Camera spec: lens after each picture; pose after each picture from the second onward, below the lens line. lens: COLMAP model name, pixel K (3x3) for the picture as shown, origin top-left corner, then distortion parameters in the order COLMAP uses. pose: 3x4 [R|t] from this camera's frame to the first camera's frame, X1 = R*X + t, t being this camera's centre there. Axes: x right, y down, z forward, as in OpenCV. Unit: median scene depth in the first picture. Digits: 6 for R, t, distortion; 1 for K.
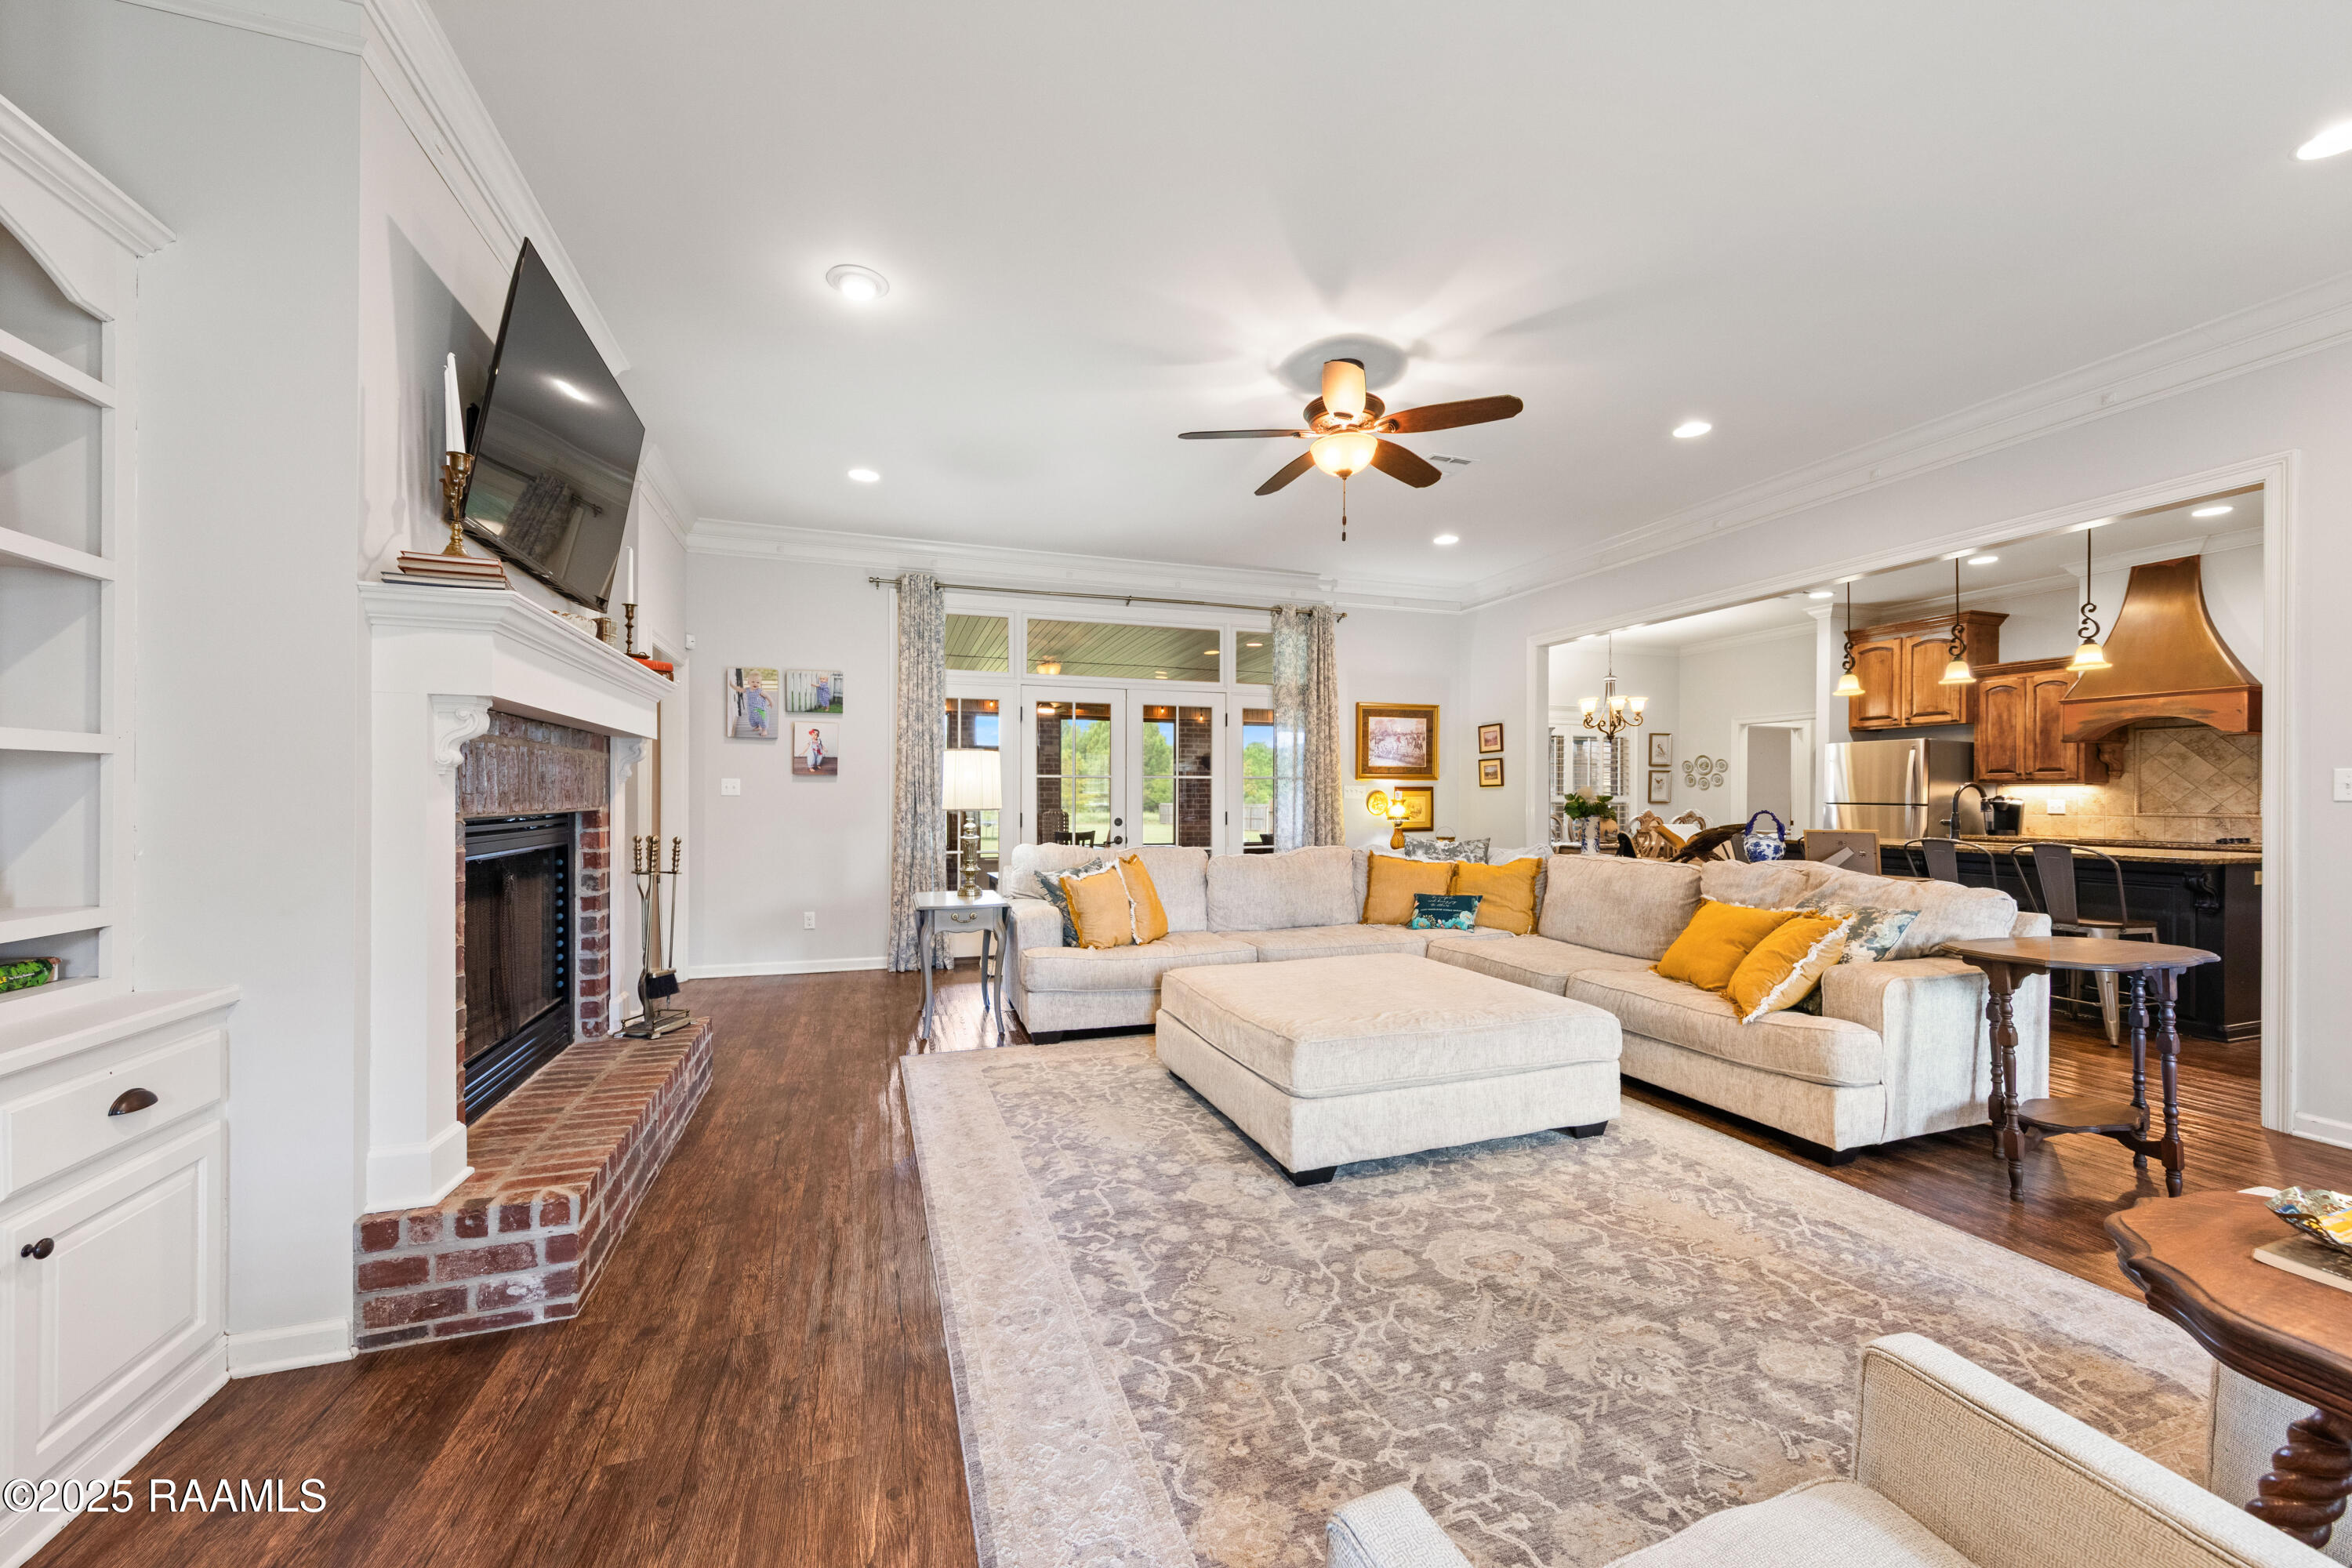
lens RADIAL K [[894.9, 0, 1177.9], [0, 894.9, 799.2], [0, 0, 1]] dist [0.005498, -0.000061]
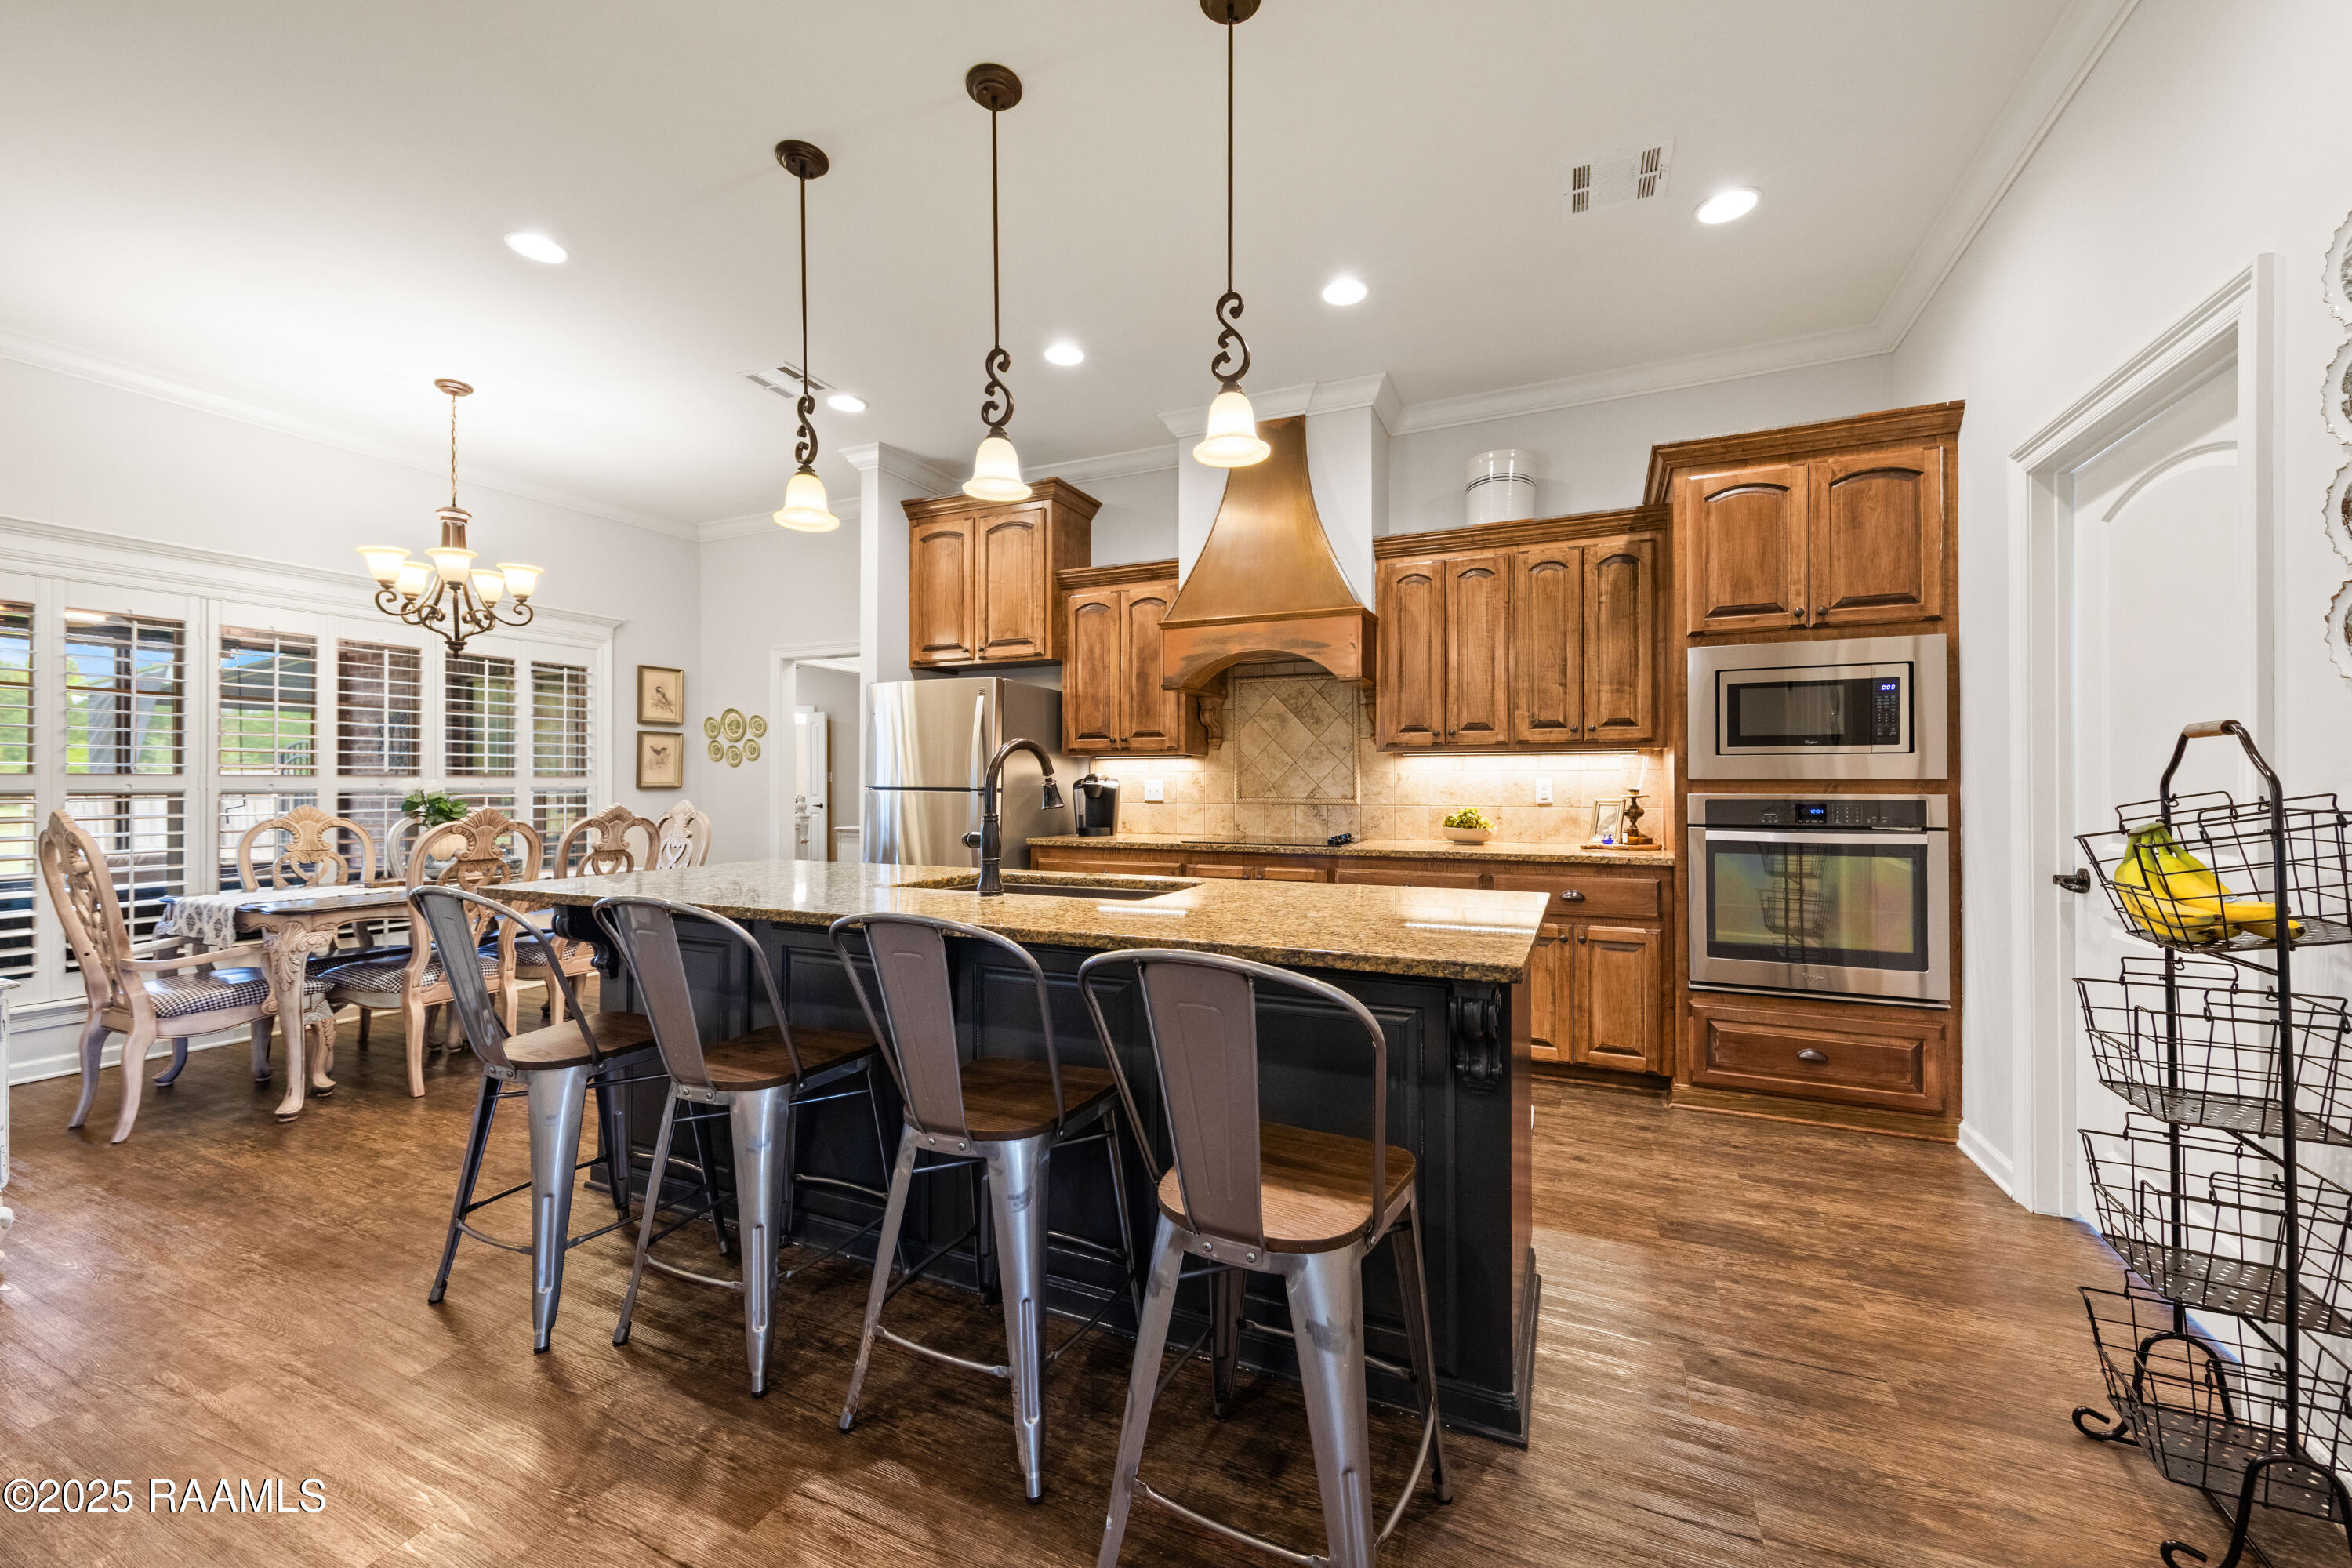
lens RADIAL K [[904.4, 0, 1183.7], [0, 904.4, 783.0], [0, 0, 1]] dist [0.002816, -0.000116]
pose [[0.679066, -0.005462, 0.734057, 0.540180], [0.004903, 0.999984, 0.002904, 0.000903], [-0.734061, 0.001627, 0.679082, 0.572404]]
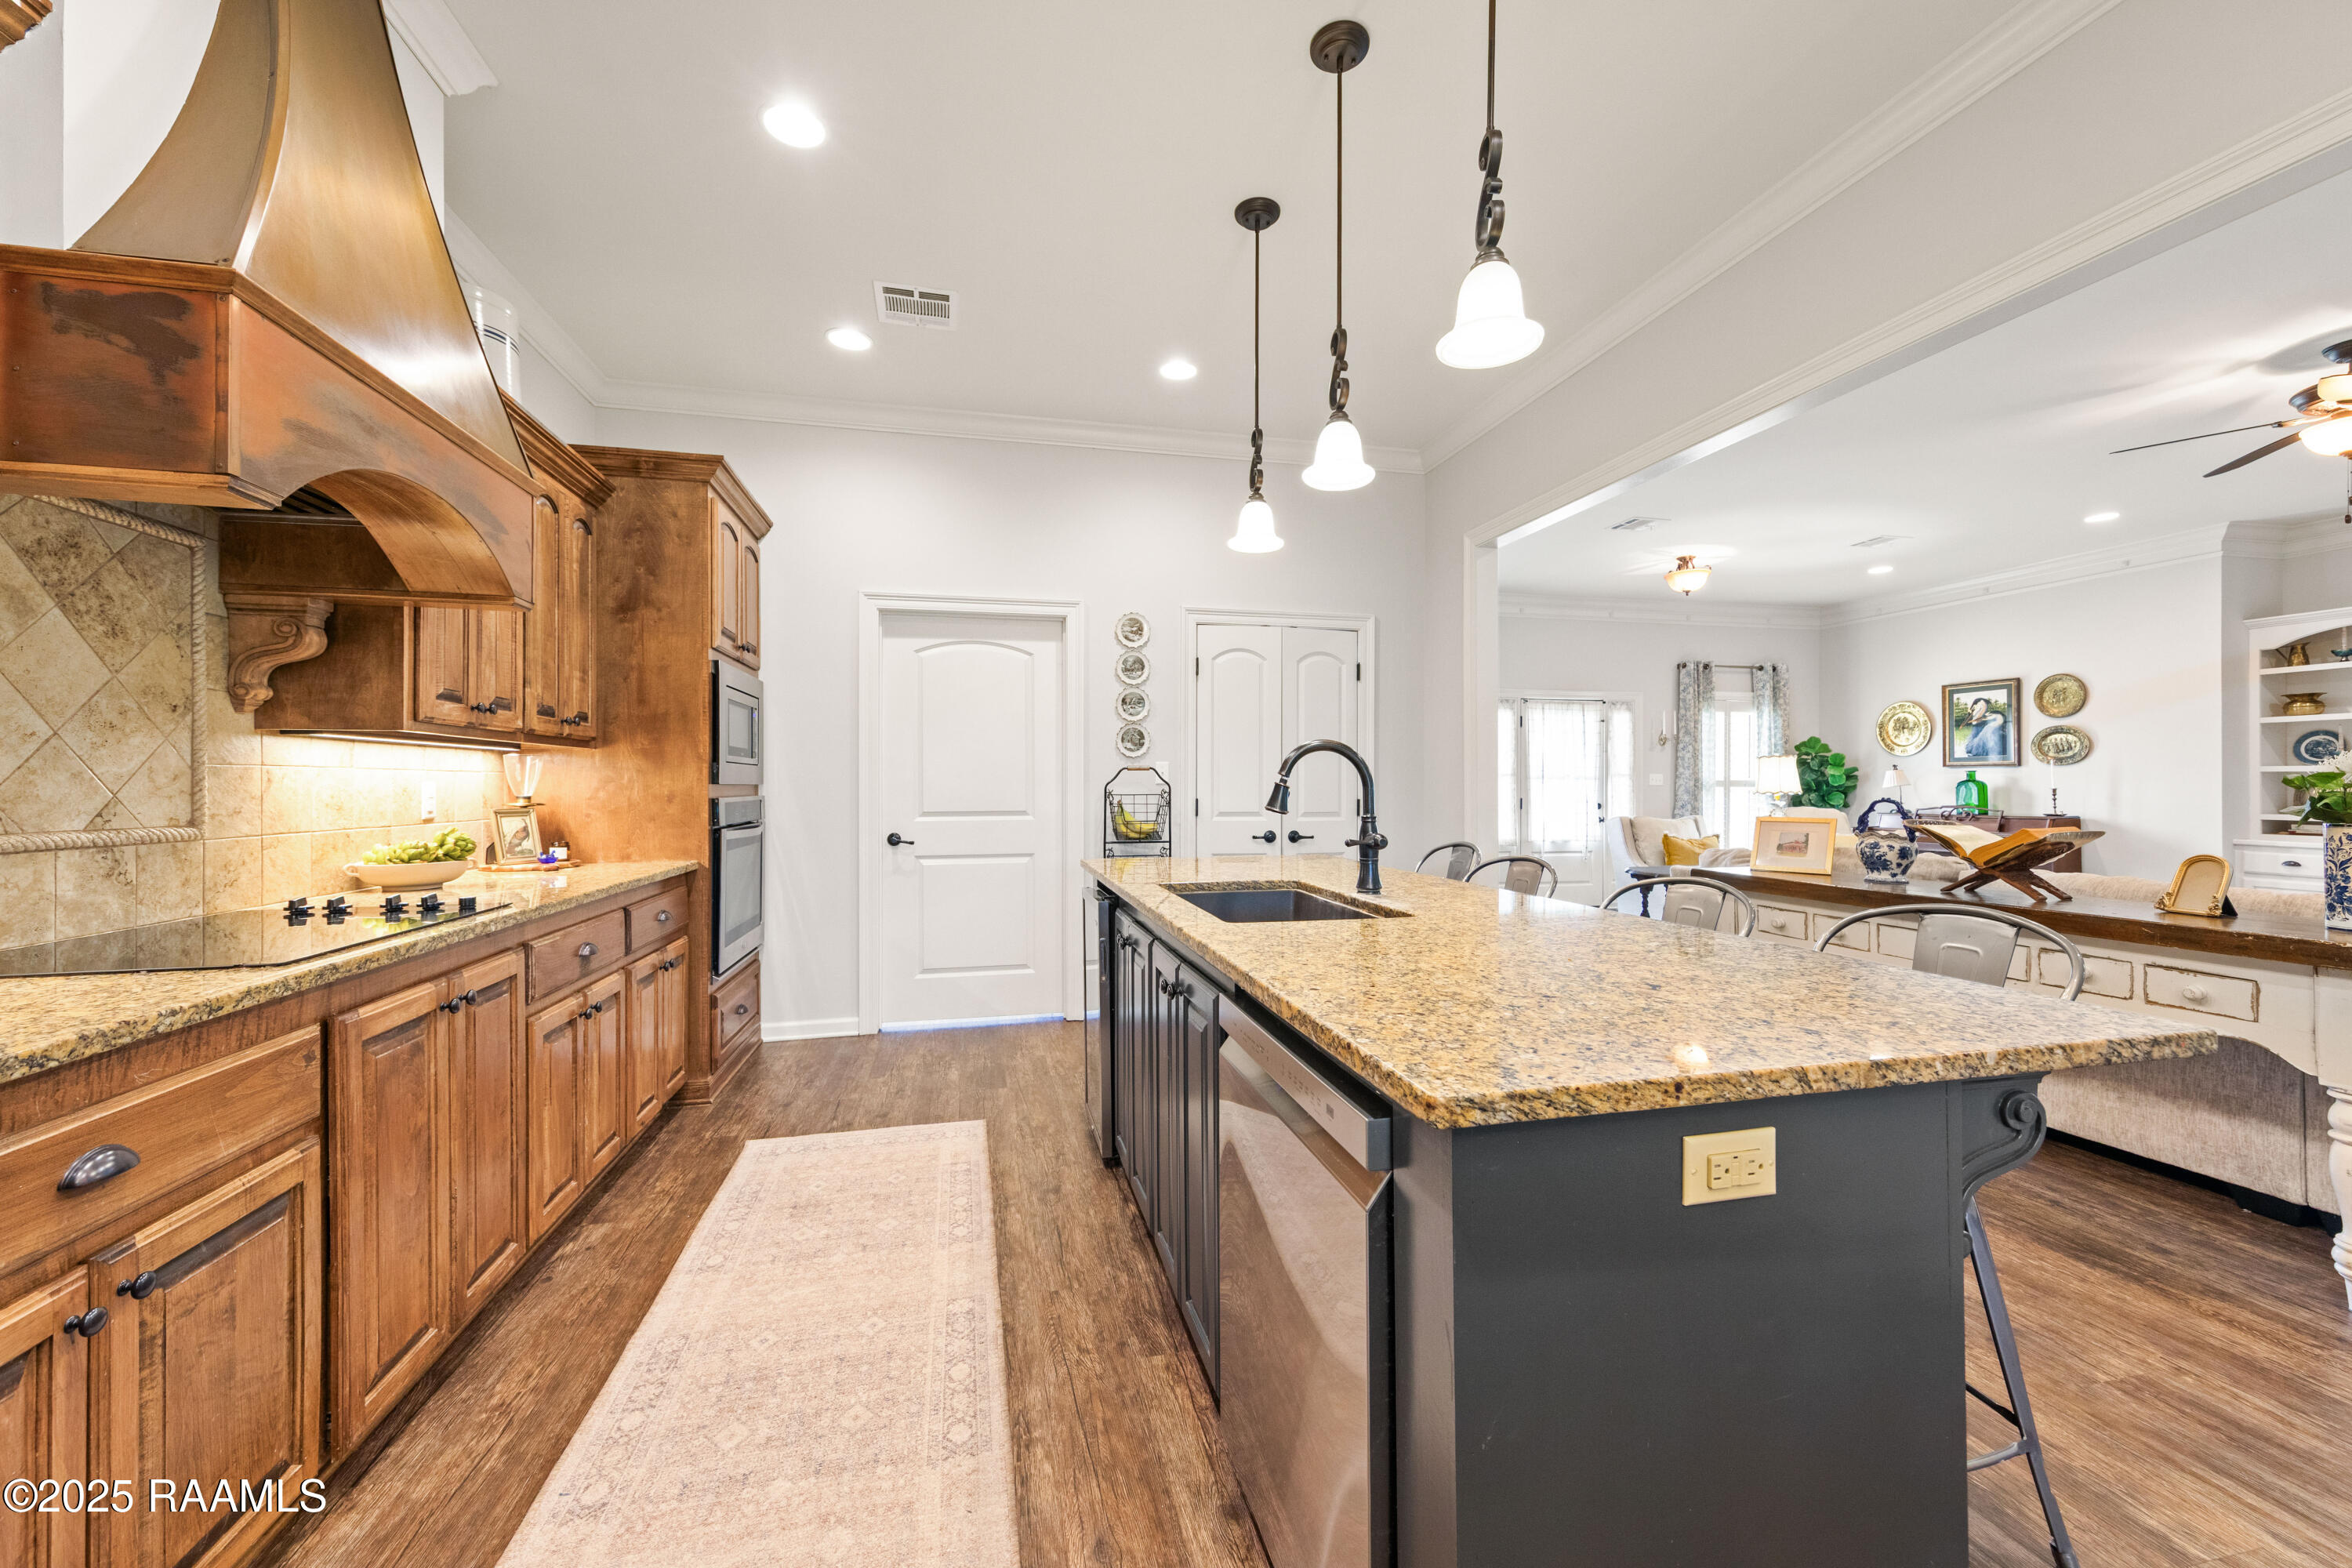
lens RADIAL K [[904.4, 0, 1183.7], [0, 904.4, 783.0], [0, 0, 1]] dist [0.002816, -0.000116]
pose [[-0.995655, -0.001375, 0.093111, 0.777037], [-0.001384, 0.999999, -0.000029, 0.000884], [-0.093111, -0.000158, -0.995656, 1.207541]]
